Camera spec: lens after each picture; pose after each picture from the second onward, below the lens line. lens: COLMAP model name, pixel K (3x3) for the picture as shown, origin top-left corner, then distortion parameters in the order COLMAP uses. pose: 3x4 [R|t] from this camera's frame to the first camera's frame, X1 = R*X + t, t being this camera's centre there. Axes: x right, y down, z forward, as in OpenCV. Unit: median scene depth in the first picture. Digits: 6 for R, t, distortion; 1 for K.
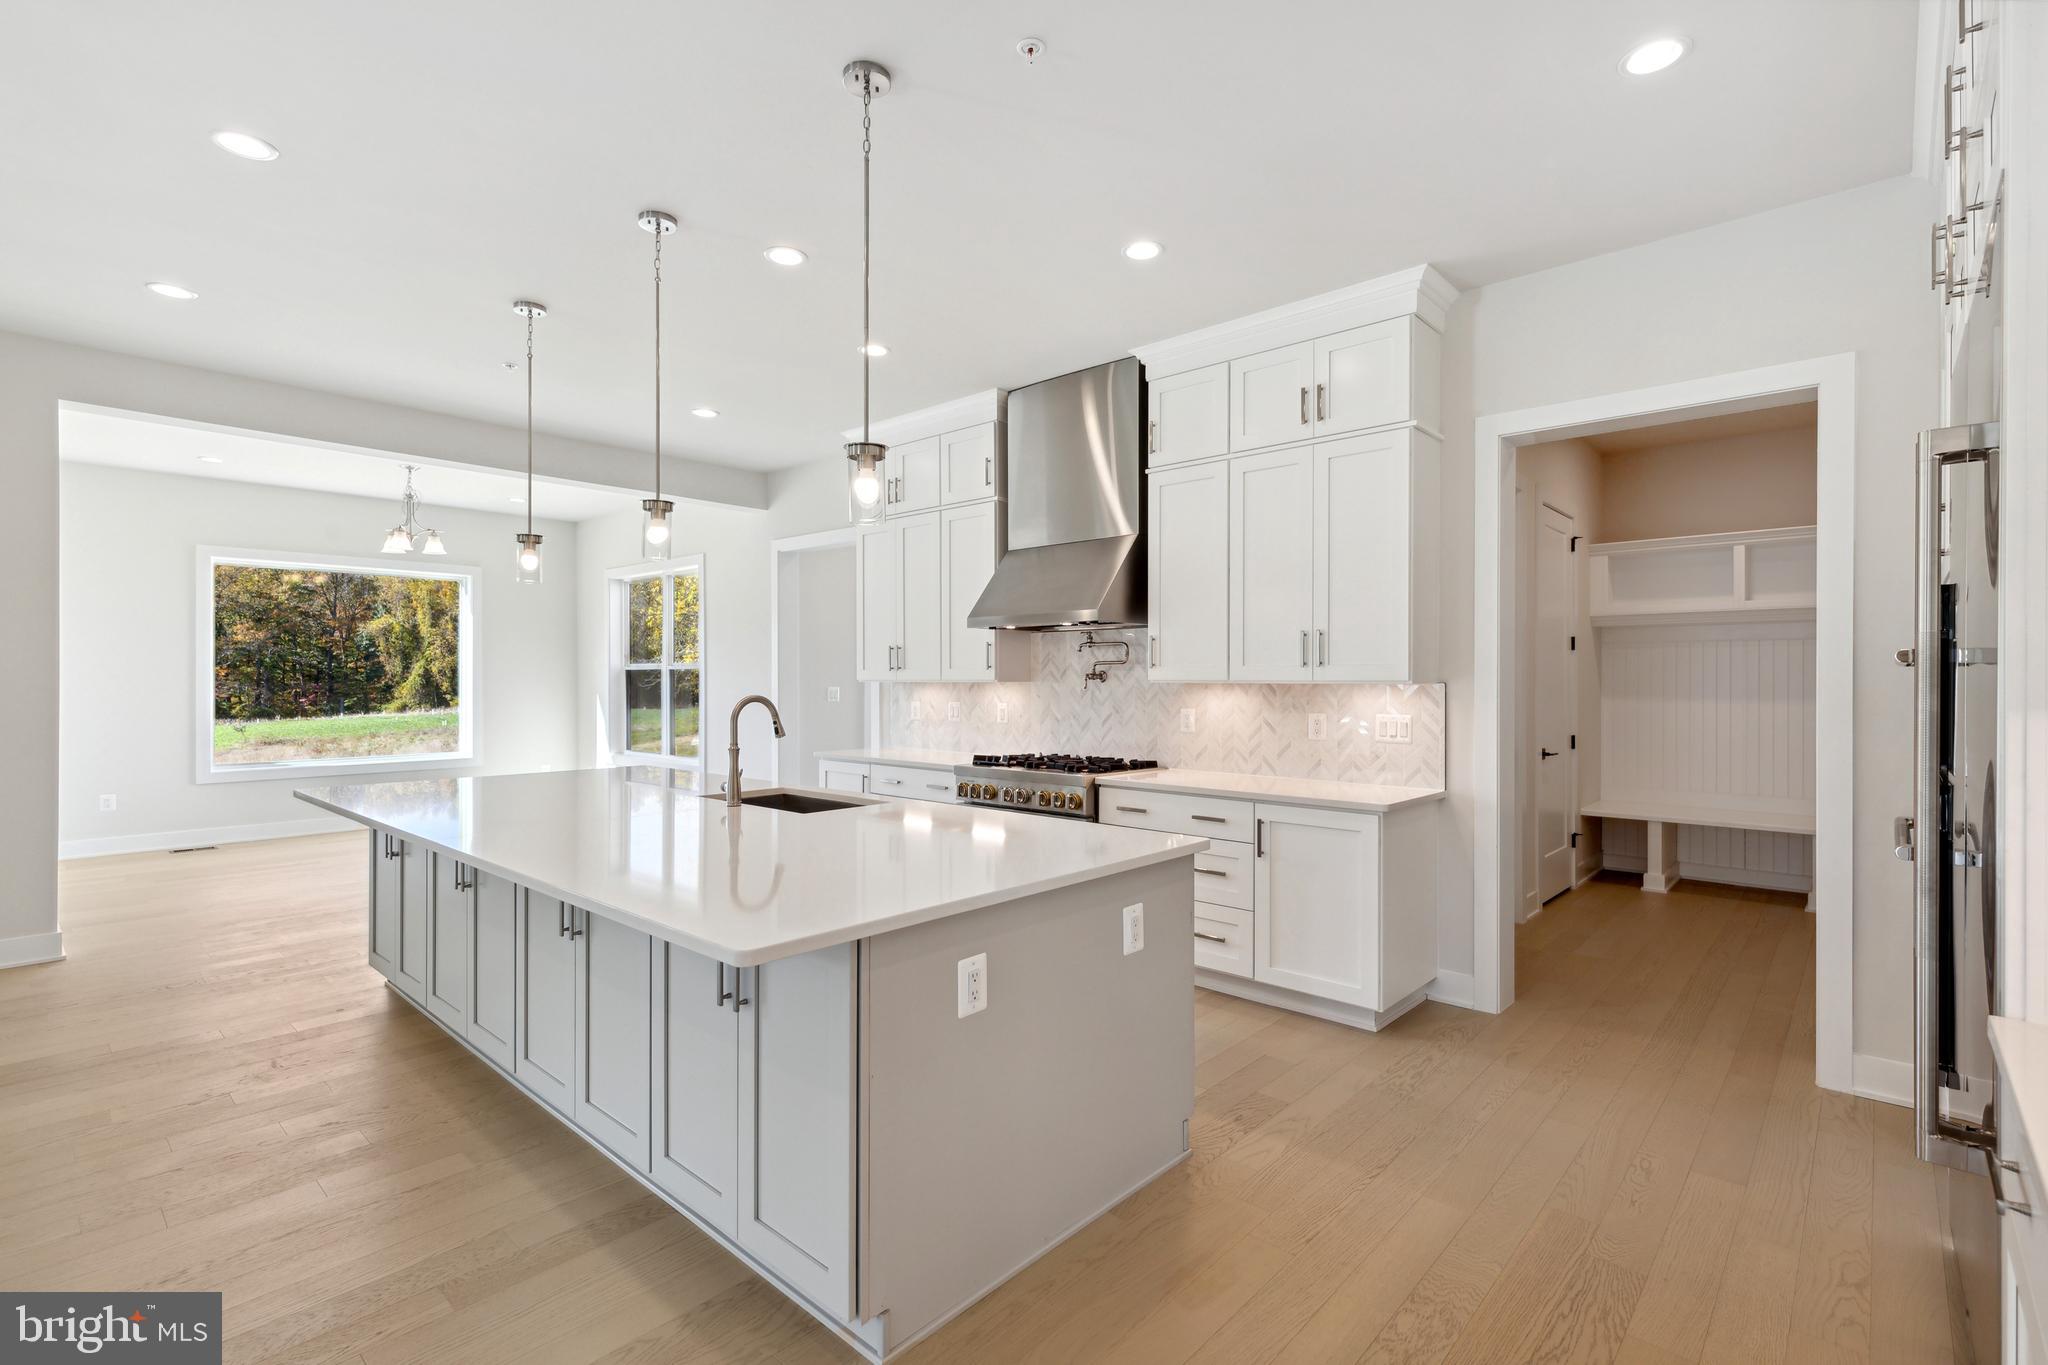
lens RADIAL K [[937.0, 0, 1027.1], [0, 937.0, 676.4], [0, 0, 1]] dist [0.007585, -0.002282]
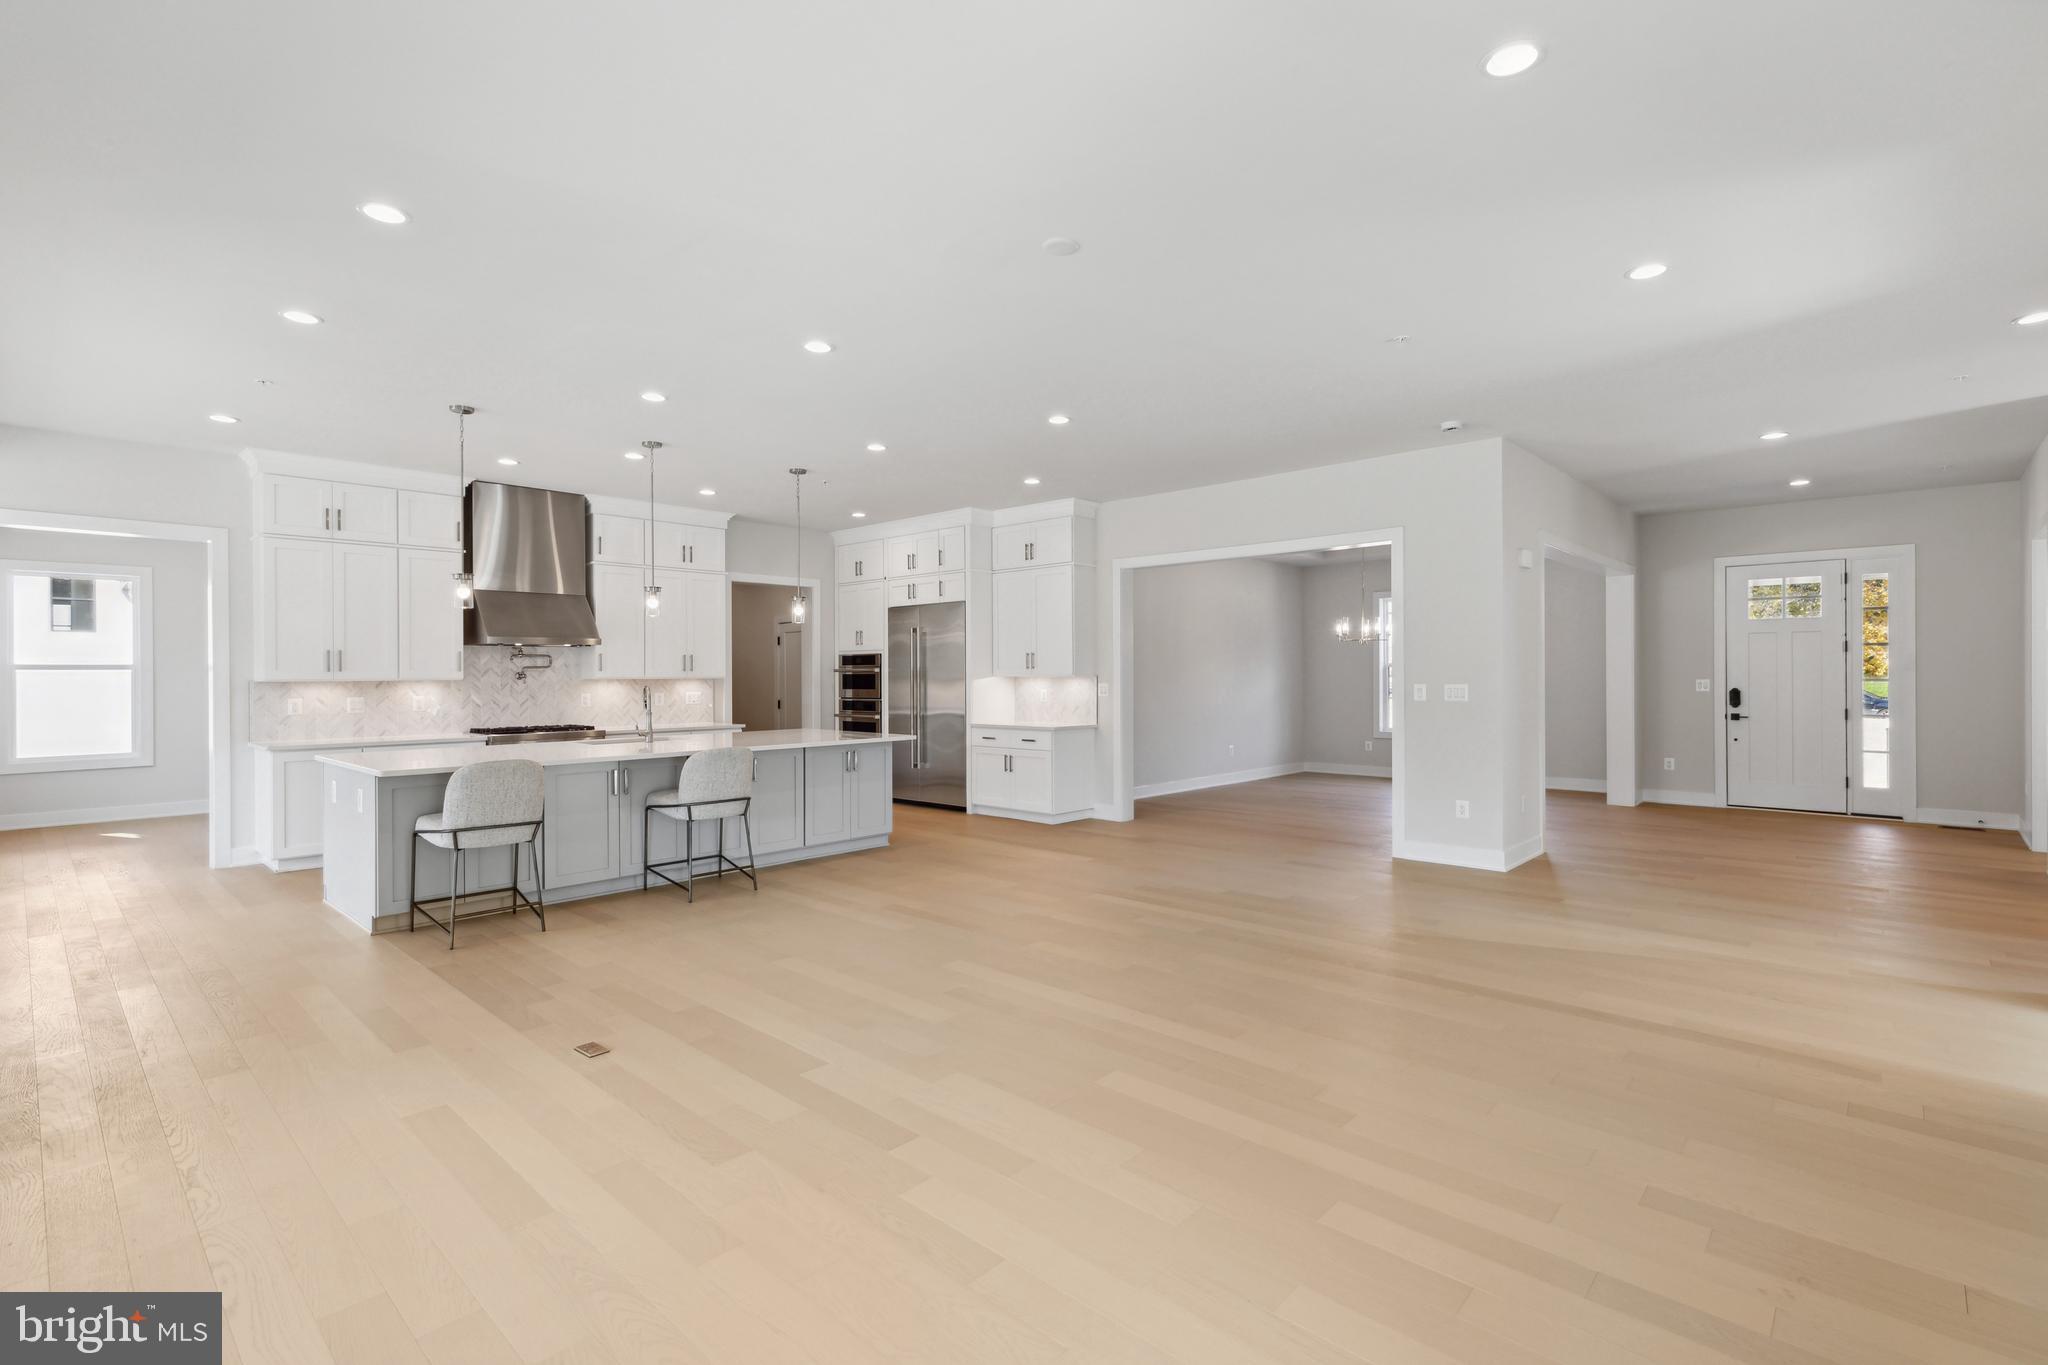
lens RADIAL K [[937.0, 0, 1031.8], [0, 937.0, 676.0], [0, 0, 1]] dist [0.007585, -0.002282]
pose [[-0.000897, -0.003142, 0.999995, -1.434801], [0.001342, 0.999994, 0.003143, -0.003341], [-0.999999, 0.001344, -0.000893, 0.128919]]
